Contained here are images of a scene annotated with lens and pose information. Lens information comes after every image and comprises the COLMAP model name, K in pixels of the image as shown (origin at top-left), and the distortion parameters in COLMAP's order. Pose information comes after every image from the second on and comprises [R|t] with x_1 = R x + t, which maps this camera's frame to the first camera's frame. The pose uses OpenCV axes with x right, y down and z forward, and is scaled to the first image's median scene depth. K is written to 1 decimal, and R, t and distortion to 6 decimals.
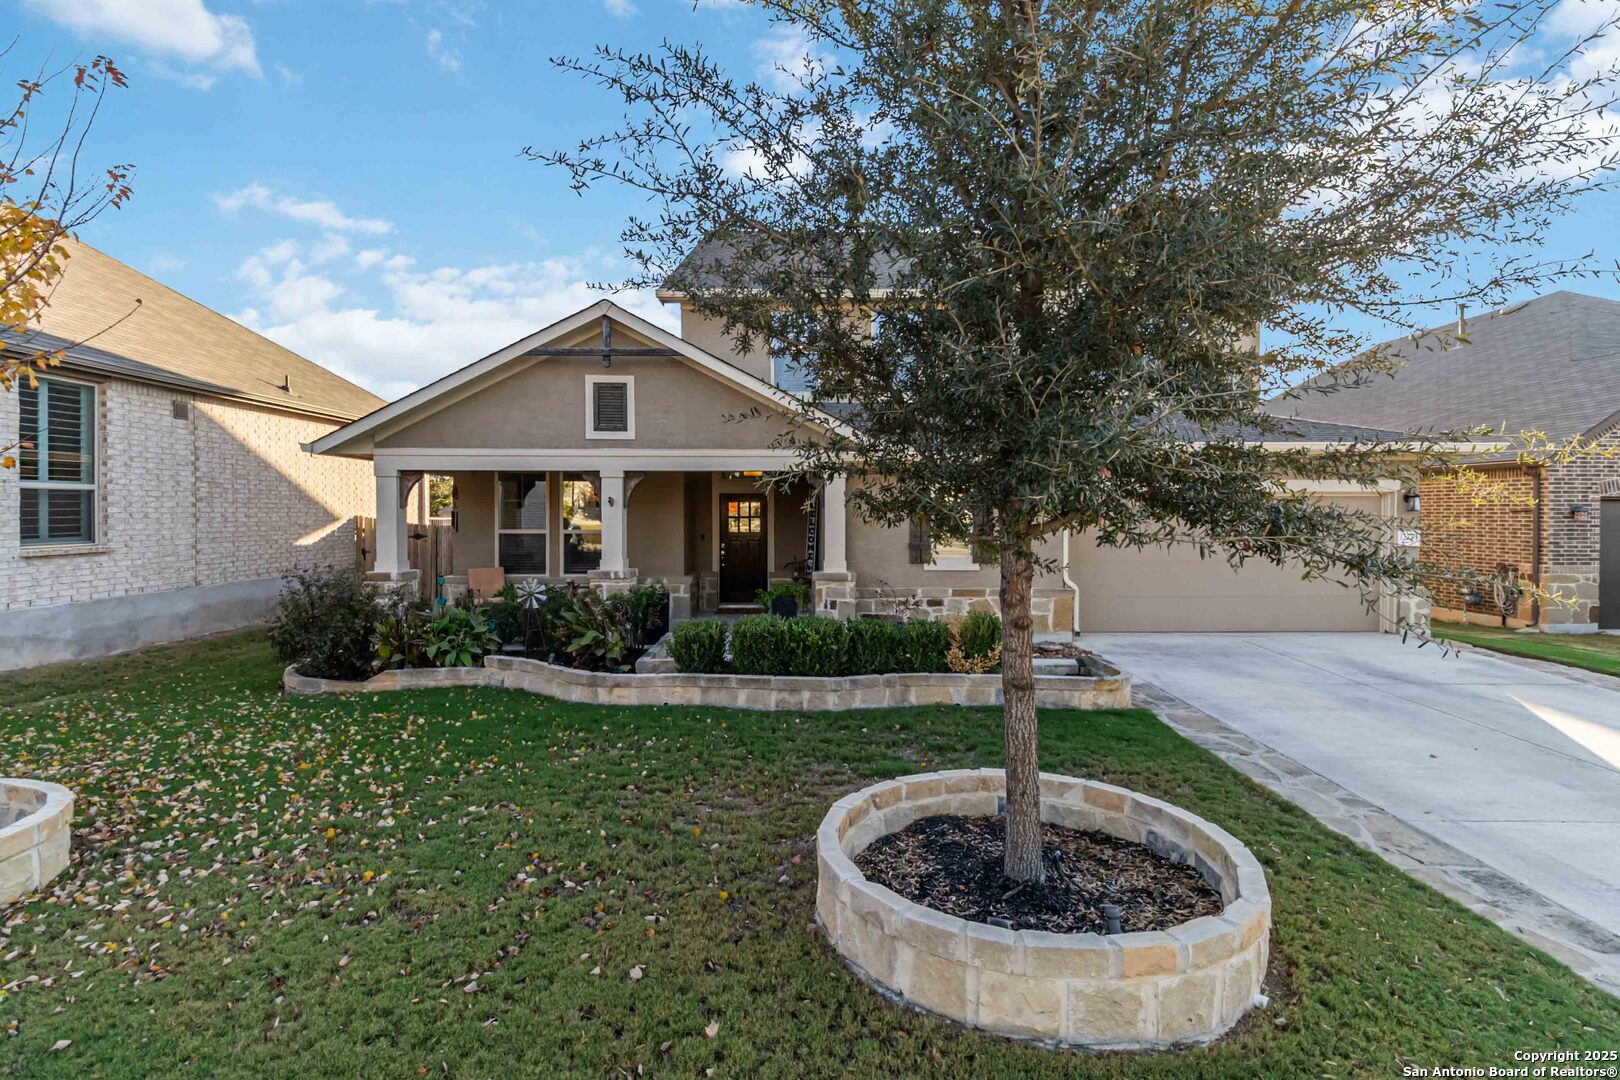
lens RADIAL K [[779.4, 0, 809.6], [0, 779.4, 529.2], [0, 0, 1]] dist [0.002172, 0.000155]
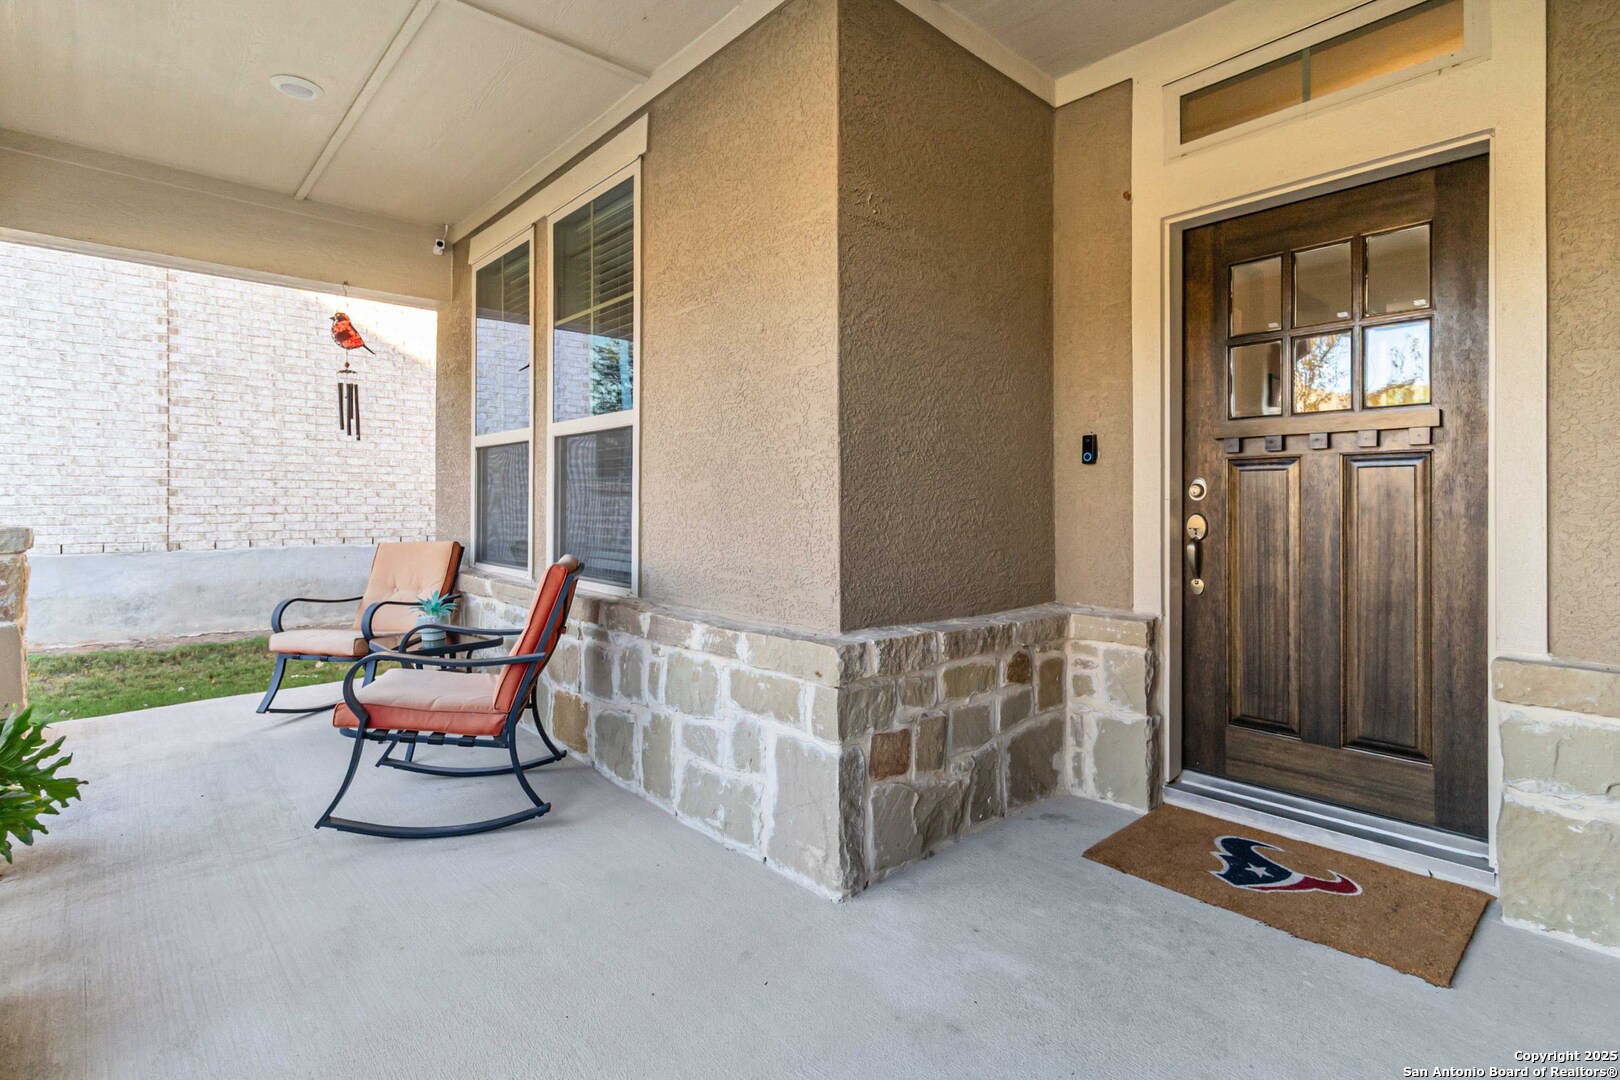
lens RADIAL K [[779.4, 0, 806.6], [0, 779.4, 503.5], [0, 0, 1]] dist [0.002172, 0.000155]
pose [[0.682509, 0.003504, -0.730868, -0.038882], [-0.022618, 0.999611, -0.016330, 0.036613], [0.730527, 0.027676, 0.682323, 0.950065]]
